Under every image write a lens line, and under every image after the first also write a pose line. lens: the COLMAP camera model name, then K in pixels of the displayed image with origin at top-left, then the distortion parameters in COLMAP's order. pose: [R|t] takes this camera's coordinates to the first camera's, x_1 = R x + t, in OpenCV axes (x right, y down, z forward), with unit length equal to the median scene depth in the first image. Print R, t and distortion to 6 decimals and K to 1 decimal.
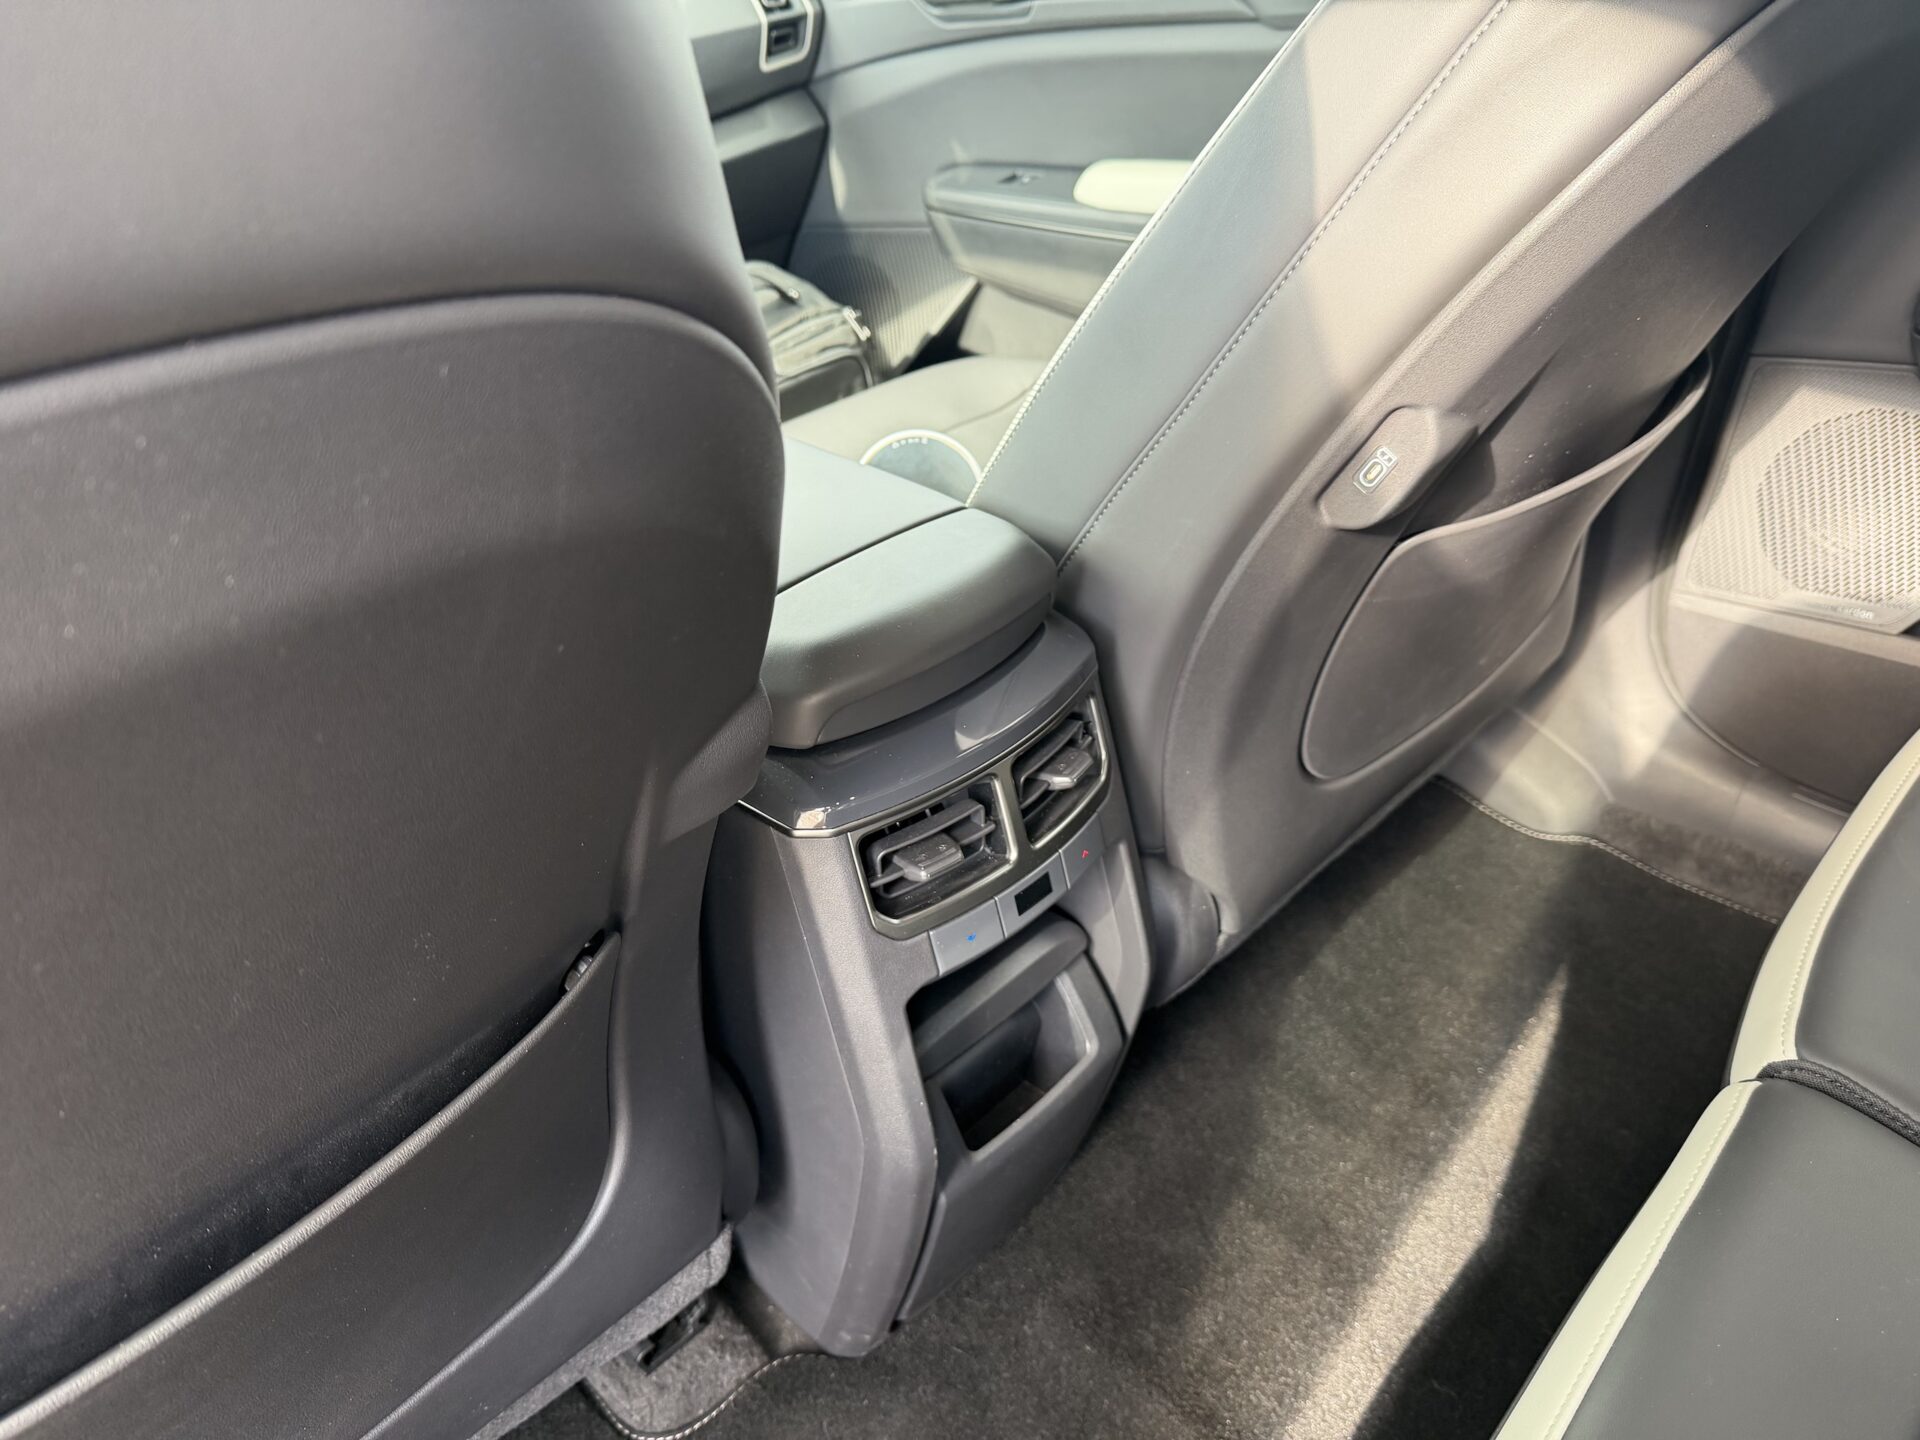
lens RADIAL K [[1365.0, 0, 960.0], [0, 1365.0, 720.0], [0, 0, 1]] dist [-0.006894, 0.000206]
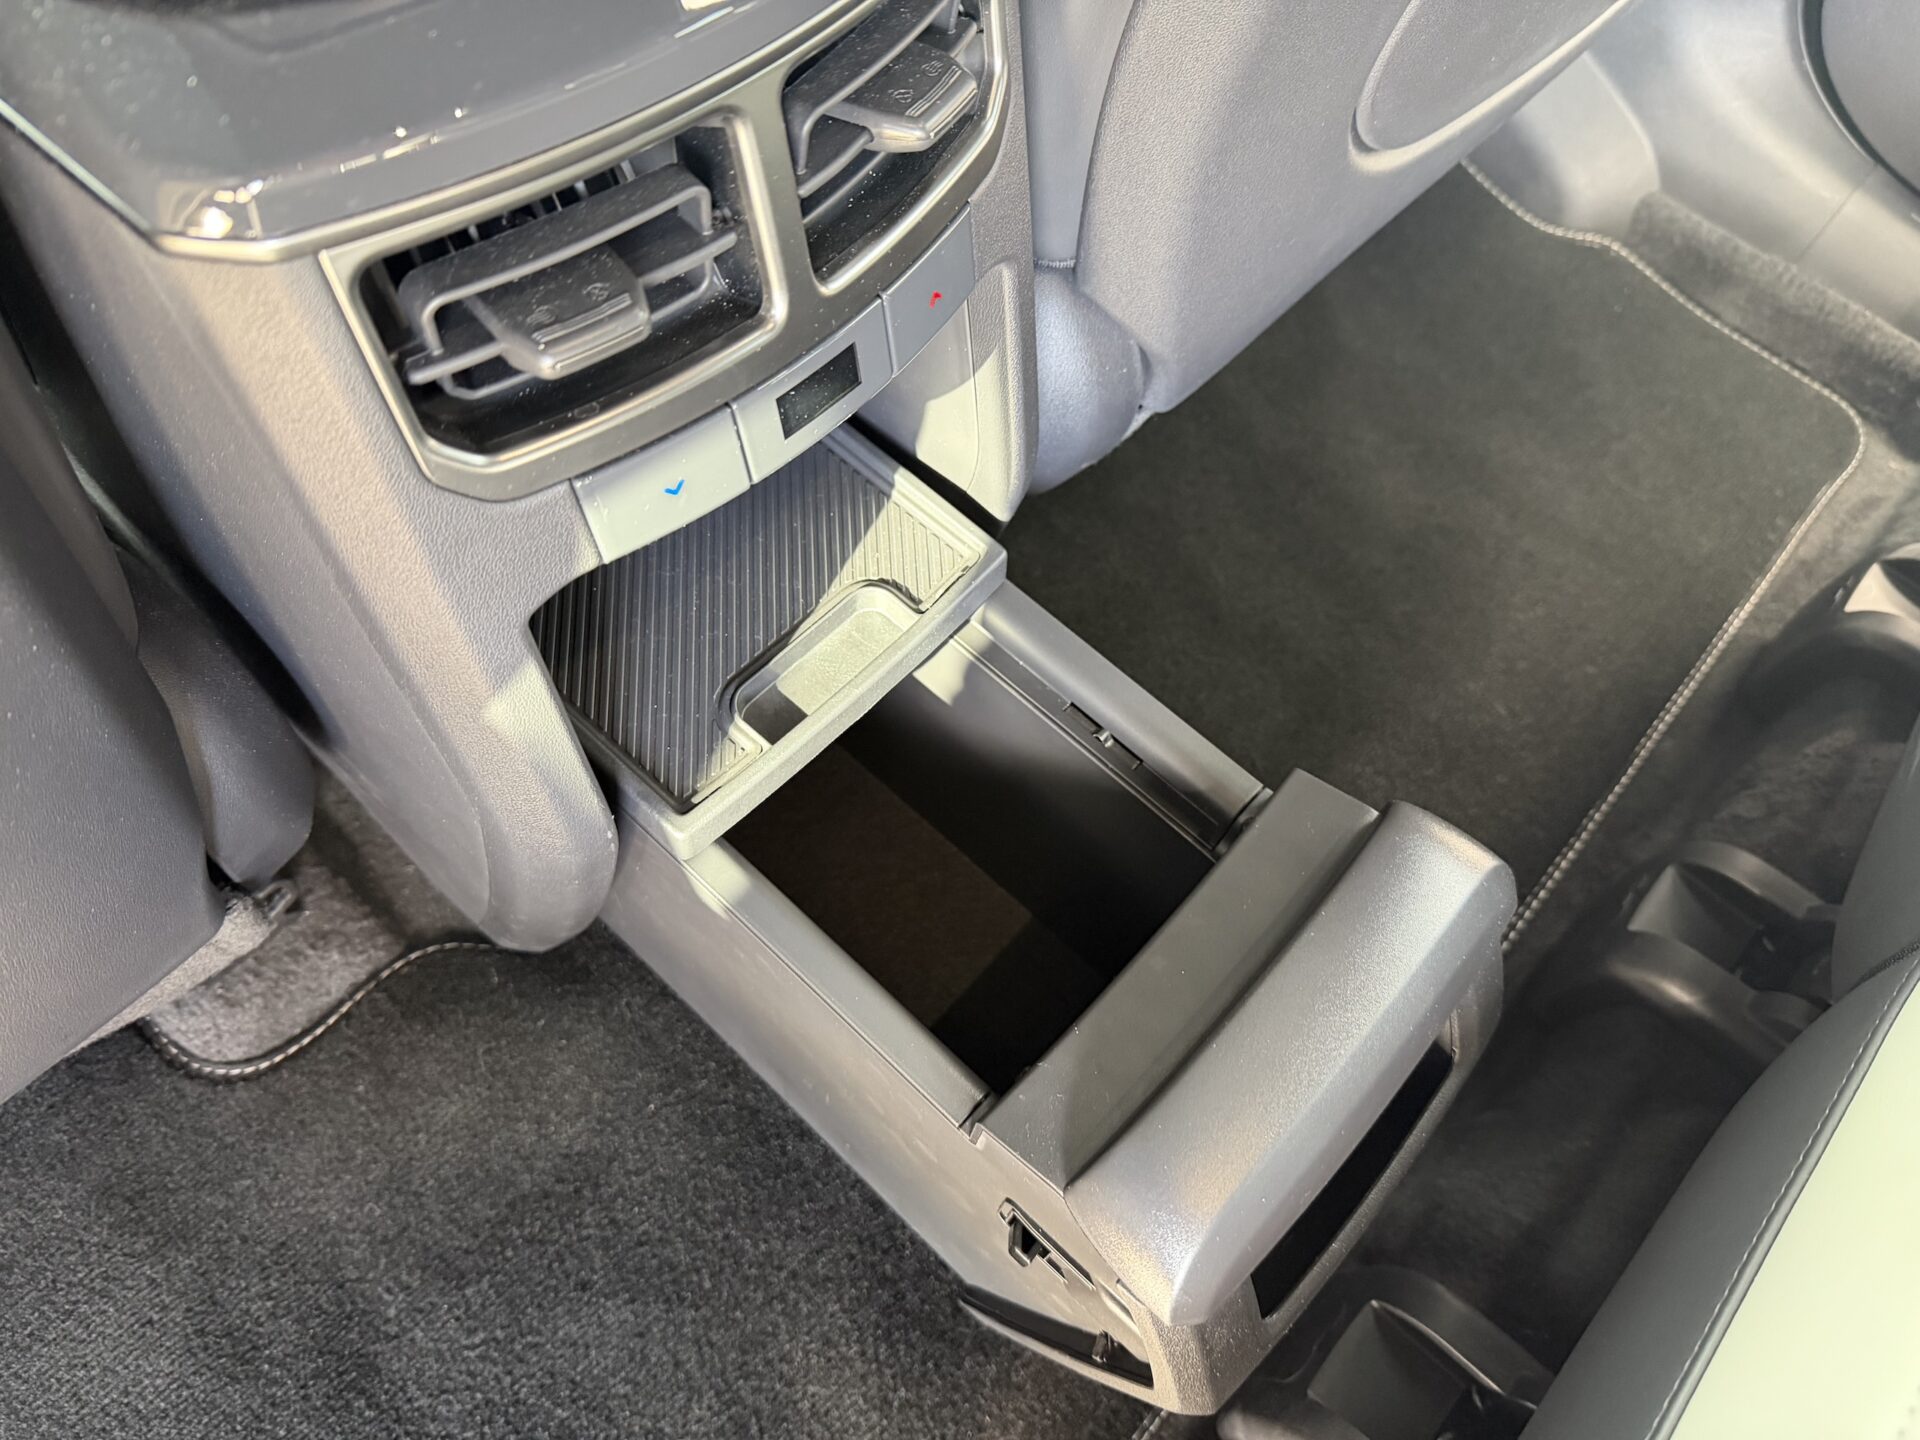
lens RADIAL K [[1403.6, 0, 960.0], [0, 1403.6, 720.0], [0, 0, 1]] dist [0.070402, -0.191349]
pose [[0.986821, 0.040243, 0.156733, 0.029272], [-0.110340, 0.875825, 0.469847, -0.004641], [-0.118362, -0.480948, 0.868723, 0.510740]]
